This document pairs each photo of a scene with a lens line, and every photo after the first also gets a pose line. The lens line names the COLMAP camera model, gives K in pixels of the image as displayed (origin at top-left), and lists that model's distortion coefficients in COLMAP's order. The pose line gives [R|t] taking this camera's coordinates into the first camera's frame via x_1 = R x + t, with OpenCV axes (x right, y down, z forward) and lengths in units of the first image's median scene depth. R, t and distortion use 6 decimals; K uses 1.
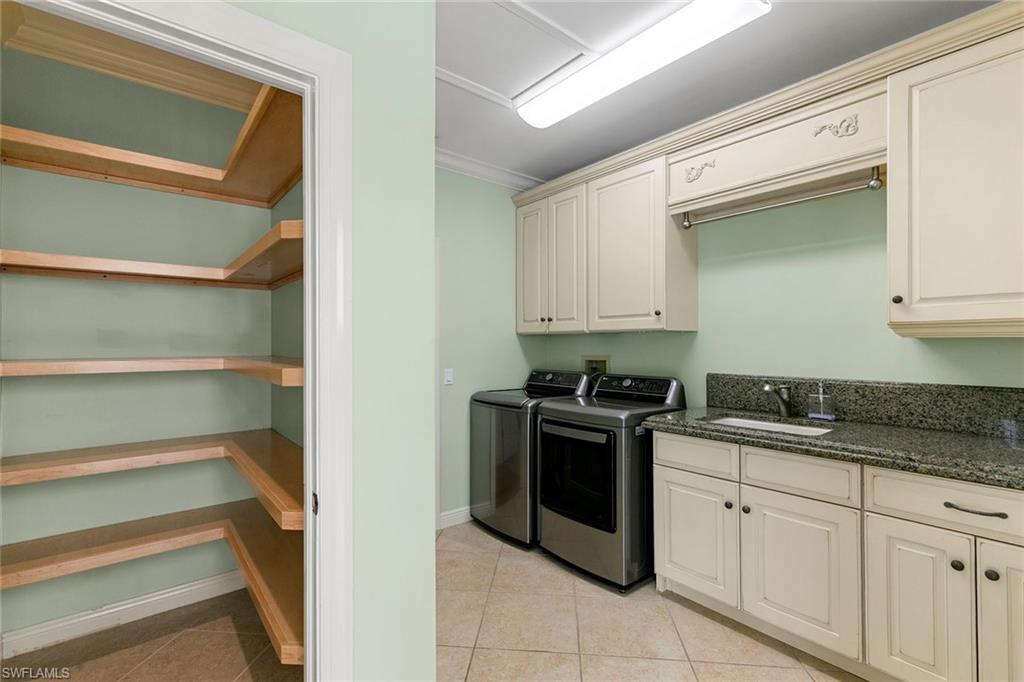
lens RADIAL K [[465.0, 0, 513.7], [0, 465.0, 341.5], [0, 0, 1]] dist [0.020665, 0.000227]
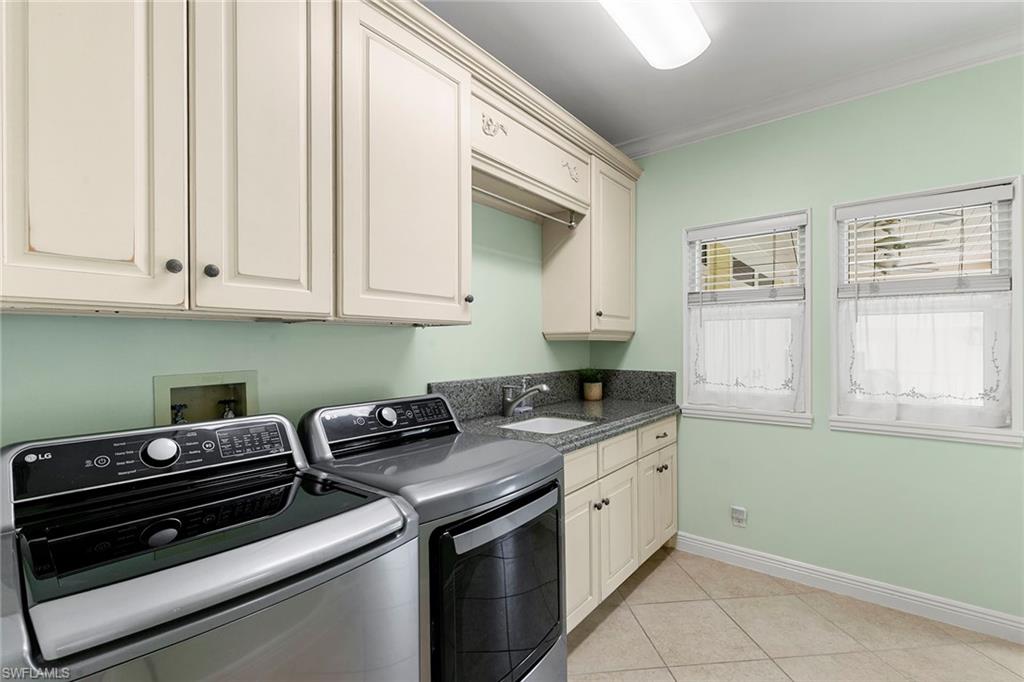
lens RADIAL K [[465.0, 0, 513.2], [0, 465.0, 343.5], [0, 0, 1]] dist [0.020665, 0.000227]
pose [[-0.211424, 0.006235, 0.977375, -0.456681], [-0.000414, 0.999979, -0.006469, 0.010391], [-0.977394, -0.001773, -0.211417, 1.335455]]
